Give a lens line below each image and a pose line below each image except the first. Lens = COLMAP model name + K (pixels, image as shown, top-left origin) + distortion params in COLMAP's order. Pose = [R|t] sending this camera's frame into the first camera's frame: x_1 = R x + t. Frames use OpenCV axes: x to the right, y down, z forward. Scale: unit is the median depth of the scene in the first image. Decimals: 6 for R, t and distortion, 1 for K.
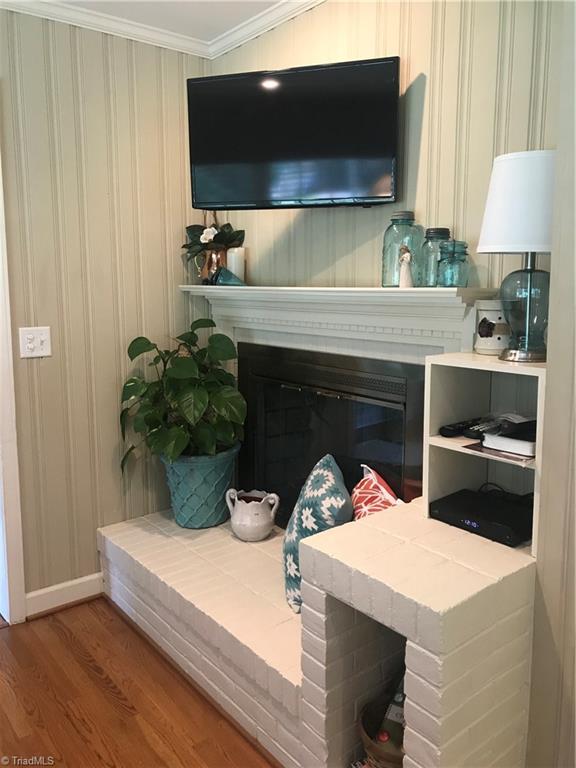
lens RADIAL K [[640.8, 0, 286.8], [0, 640.8, 377.8], [0, 0, 1]] dist [0.033545, -0.019312]
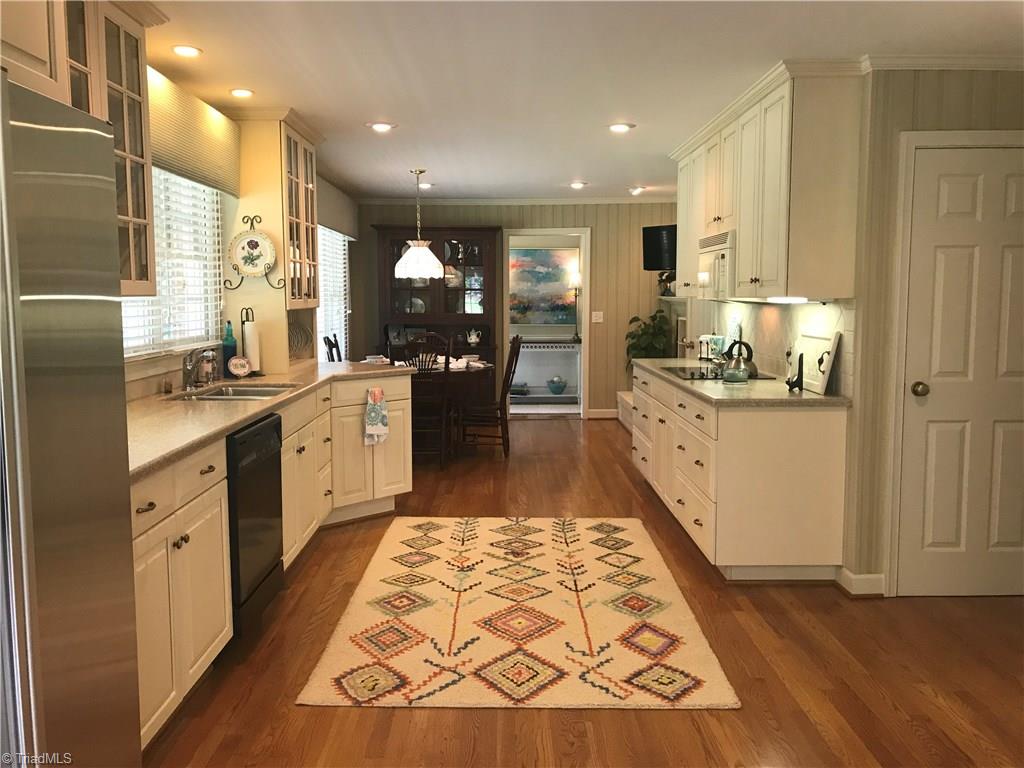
lens RADIAL K [[854.3, 0, 515.1], [0, 854.3, 383.0], [0, 0, 1]] dist [0.033545, -0.019312]
pose [[0.798079, 0.056797, -0.599870, 1.430246], [-0.077122, 0.996988, -0.008208, 0.262596], [0.597597, 0.052814, 0.800056, -1.973958]]
